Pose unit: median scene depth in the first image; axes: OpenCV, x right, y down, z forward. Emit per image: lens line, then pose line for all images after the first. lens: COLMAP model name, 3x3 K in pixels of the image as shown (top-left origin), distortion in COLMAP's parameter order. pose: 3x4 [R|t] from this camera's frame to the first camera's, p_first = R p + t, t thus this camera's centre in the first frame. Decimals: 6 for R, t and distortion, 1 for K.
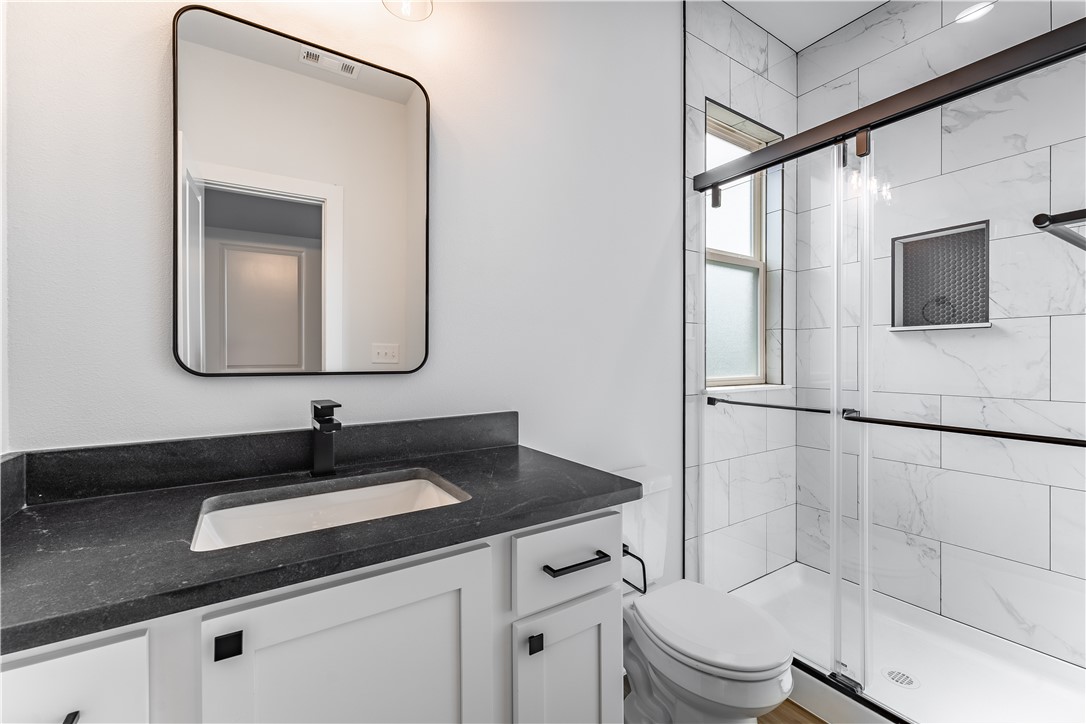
lens RADIAL K [[449.5, 0, 545.1], [0, 449.5, 355.4], [0, 0, 1]] dist [0.002612, -0.000110]
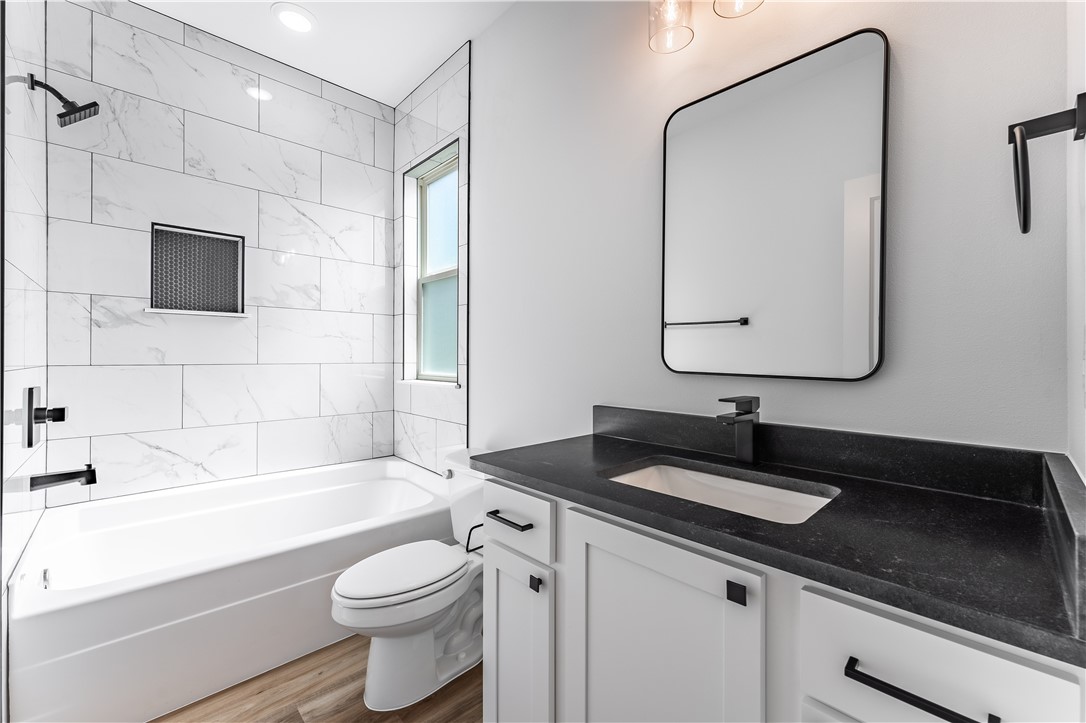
lens RADIAL K [[444.8, 0, 546.2], [0, 444.8, 355.9], [0, 0, 1]] dist [-0.000657, -0.000753]
pose [[0.150677, -0.007851, -0.988552, 0.377358], [0.000562, 0.999969, -0.007856, 0.004907], [0.988583, 0.000628, 0.150677, 0.264619]]
